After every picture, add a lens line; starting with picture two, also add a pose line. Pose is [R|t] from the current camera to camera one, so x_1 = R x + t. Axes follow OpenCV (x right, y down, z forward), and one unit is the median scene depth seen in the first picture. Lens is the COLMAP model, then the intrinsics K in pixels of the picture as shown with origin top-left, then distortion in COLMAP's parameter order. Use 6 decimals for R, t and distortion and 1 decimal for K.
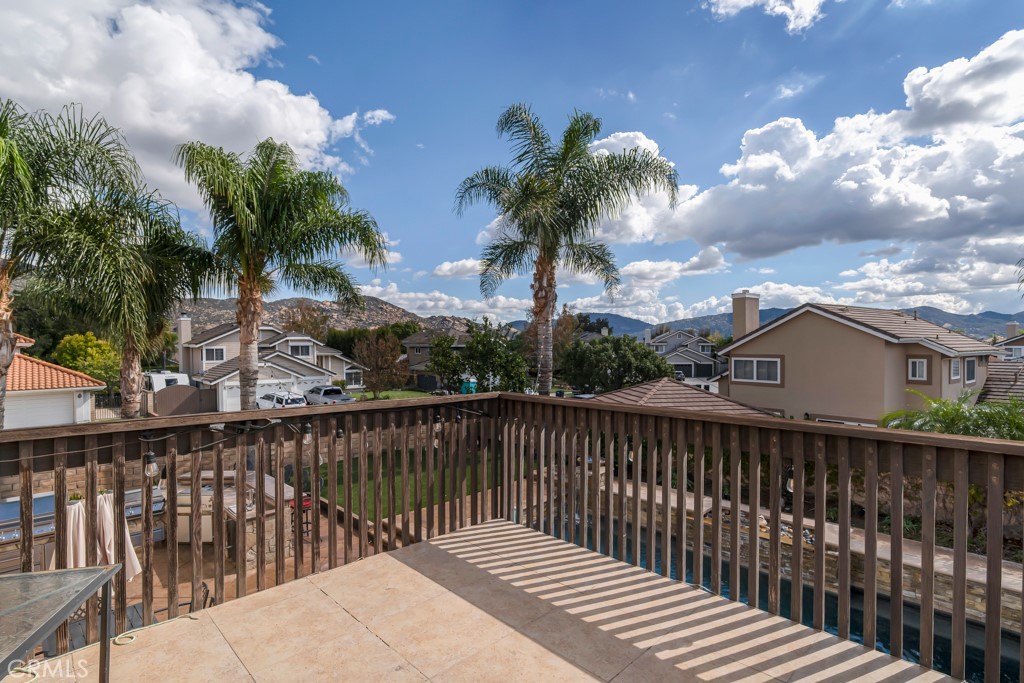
lens RADIAL K [[490.0, 0, 512.0], [0, 490.0, 341.5], [0, 0, 1]] dist [-0.016312, -0.000029]
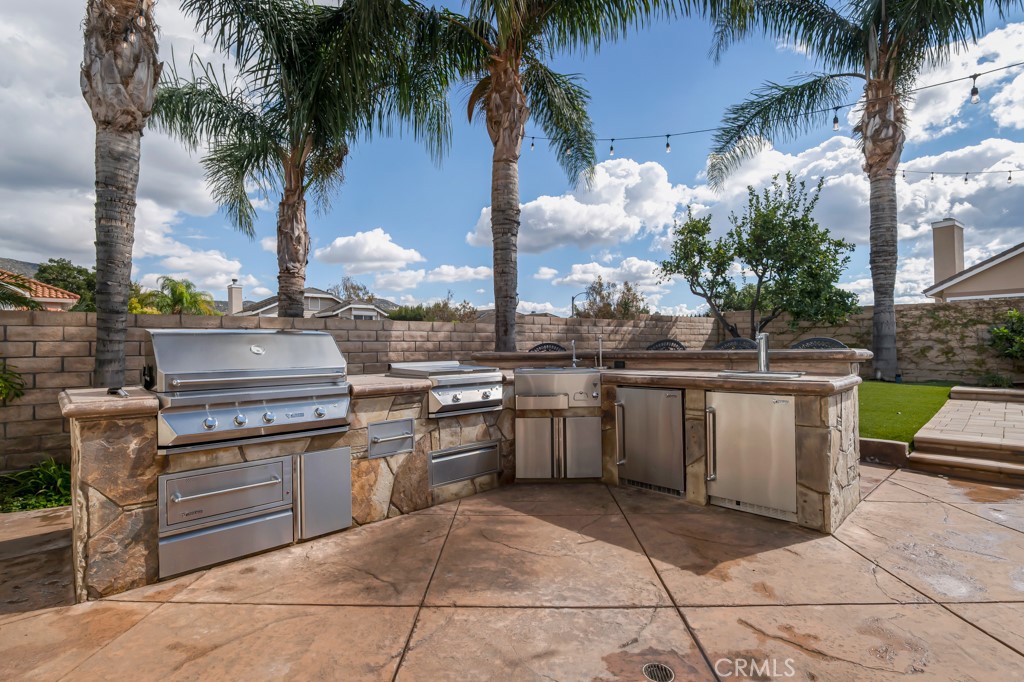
lens RADIAL K [[489.8, 0, 512.0], [0, 489.8, 341.0], [0, 0, 1]] dist [0.002123, 0.000256]
pose [[0.999855, -0.009928, -0.013820, -0.420270], [0.009813, 0.999917, -0.008364, 0.175893], [0.013902, 0.008227, 0.999870, 0.328704]]
